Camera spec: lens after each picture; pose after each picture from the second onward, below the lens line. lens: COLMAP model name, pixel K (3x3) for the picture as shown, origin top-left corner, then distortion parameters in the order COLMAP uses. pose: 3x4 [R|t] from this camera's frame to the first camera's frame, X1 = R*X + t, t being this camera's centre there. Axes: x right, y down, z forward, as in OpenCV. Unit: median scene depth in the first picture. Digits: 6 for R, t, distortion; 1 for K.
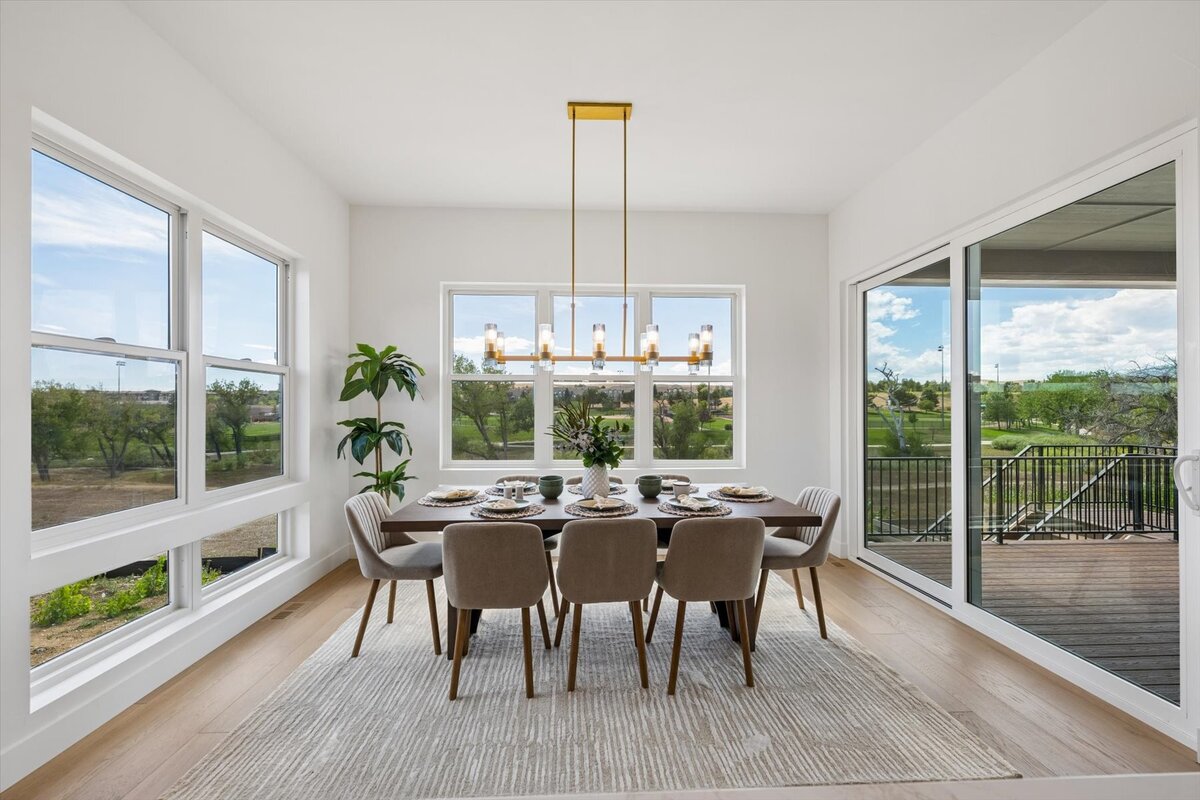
lens RADIAL K [[480.9, 0, 600.6], [0, 480.9, 408.4], [0, 0, 1]] dist [-0.005591, 0.000423]
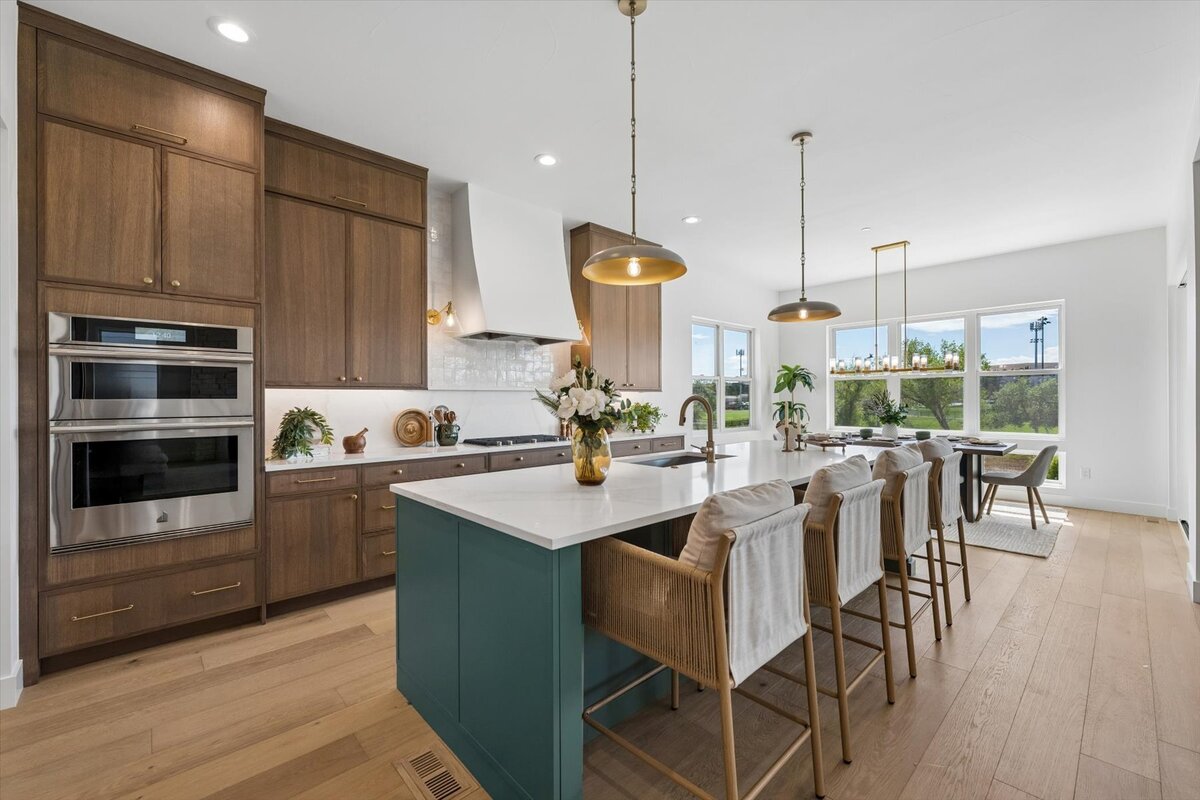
lens RADIAL K [[480.9, 0, 591.8], [0, 480.9, 400.3], [0, 0, 1]] dist [-0.005591, 0.000423]
pose [[0.629626, -0.000898, -0.776897, 0.566270], [0.005477, 0.999980, 0.003283, 0.005597], [0.776879, -0.006322, 0.629619, -0.908715]]
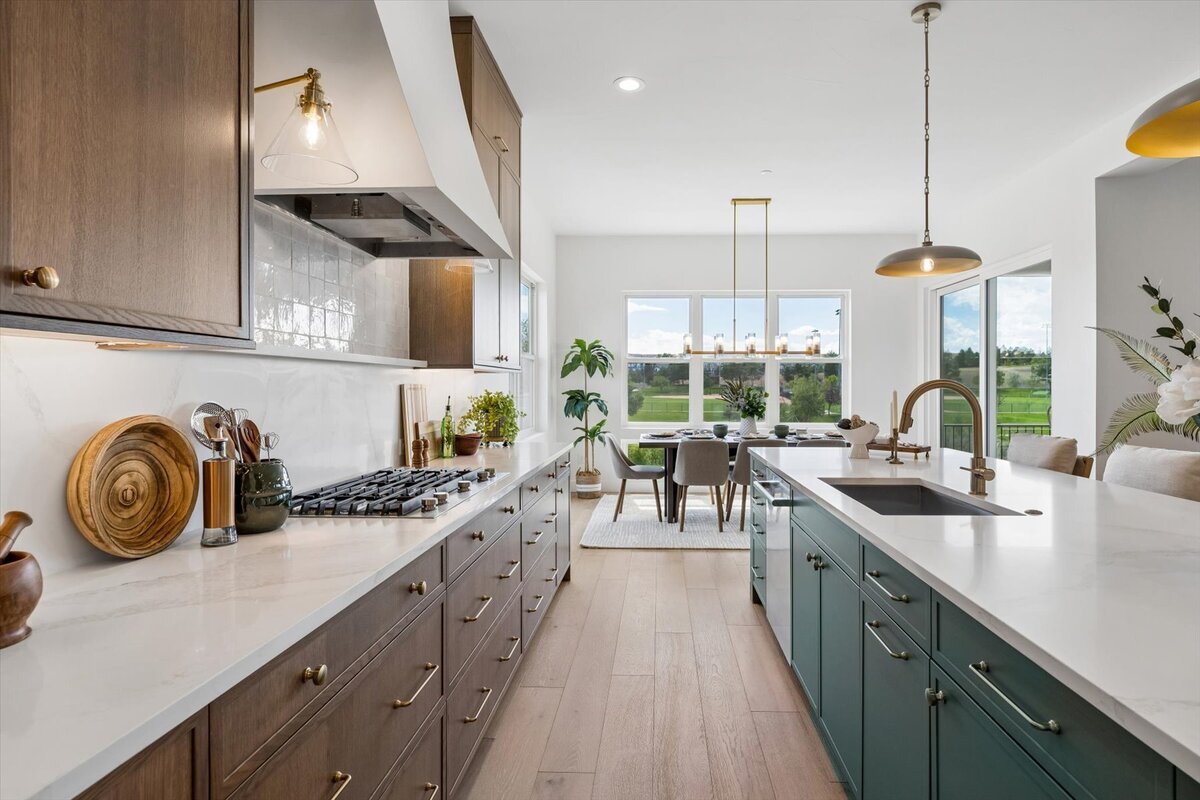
lens RADIAL K [[646.1, 0, 631.4], [0, 646.1, 380.8], [0, 0, 1]] dist [-0.001570, -0.000749]
pose [[0.995794, 0.000551, -0.091614, -0.150869], [-0.001243, 0.999971, -0.007496, 0.007360], [0.091607, 0.007578, 0.995766, -0.906319]]
